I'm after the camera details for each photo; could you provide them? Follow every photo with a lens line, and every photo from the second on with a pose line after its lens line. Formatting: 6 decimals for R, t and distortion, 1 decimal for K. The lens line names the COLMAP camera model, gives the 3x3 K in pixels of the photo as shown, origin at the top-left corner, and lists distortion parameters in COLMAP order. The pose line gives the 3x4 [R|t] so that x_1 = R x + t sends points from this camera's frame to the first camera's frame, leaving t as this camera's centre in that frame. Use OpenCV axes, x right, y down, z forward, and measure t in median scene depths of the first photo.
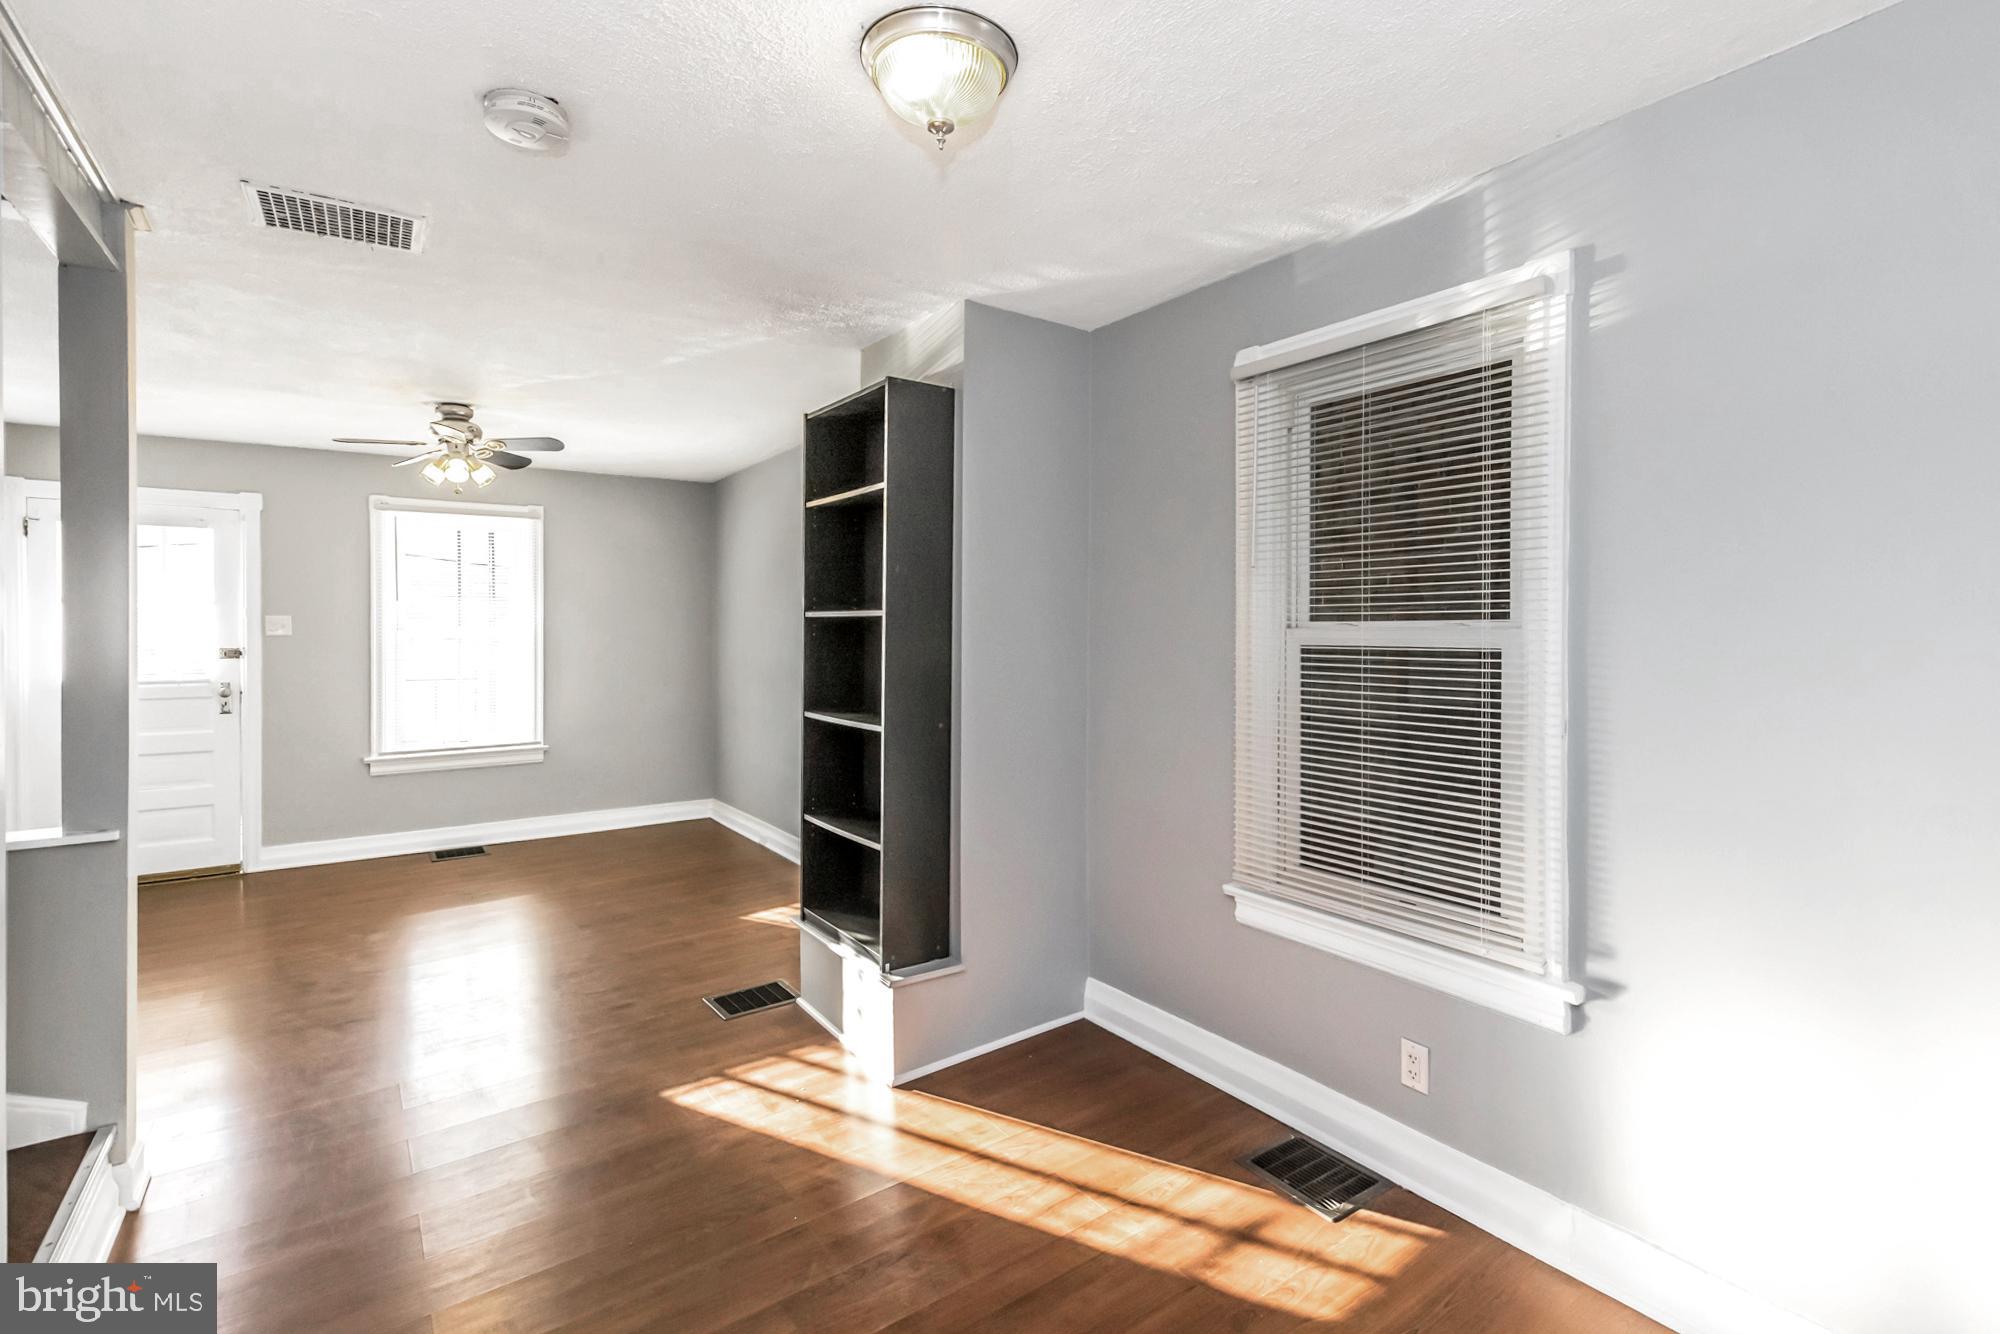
lens RADIAL K [[892.9, 0, 1008.5], [0, 892.9, 628.1], [0, 0, 1]] dist [0.002017, -0.003340]
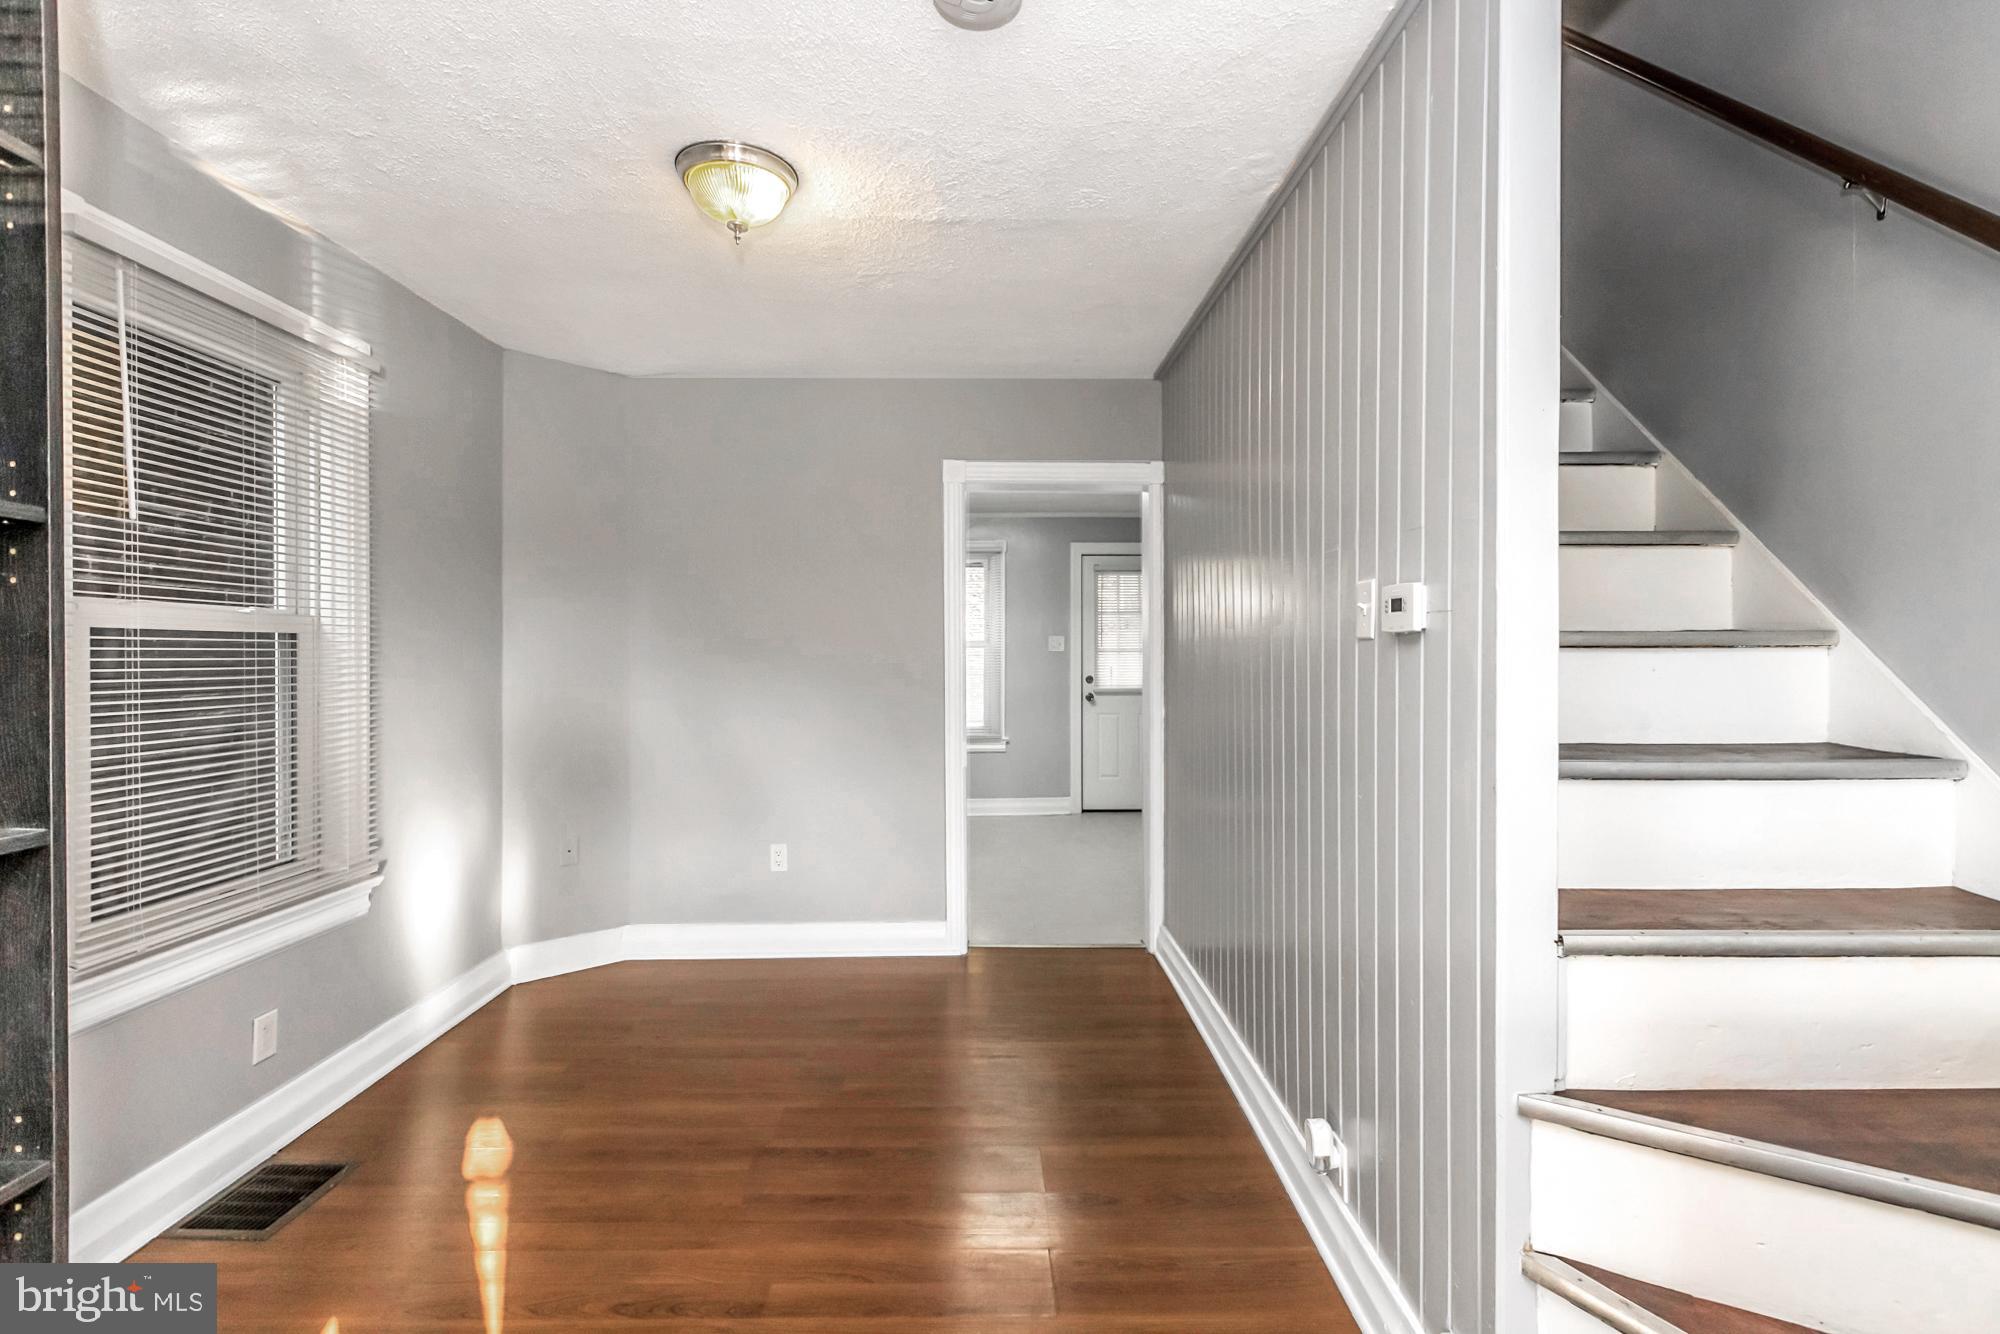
lens RADIAL K [[892.9, 0, 981.4], [0, 892.9, 665.5], [0, 0, 1]] dist [0.002017, -0.003340]
pose [[-0.809284, -0.000020, 0.587418, -0.890426], [0.008902, 0.999885, 0.012297, 0.063970], [-0.587350, 0.015181, -0.809190, 1.451331]]
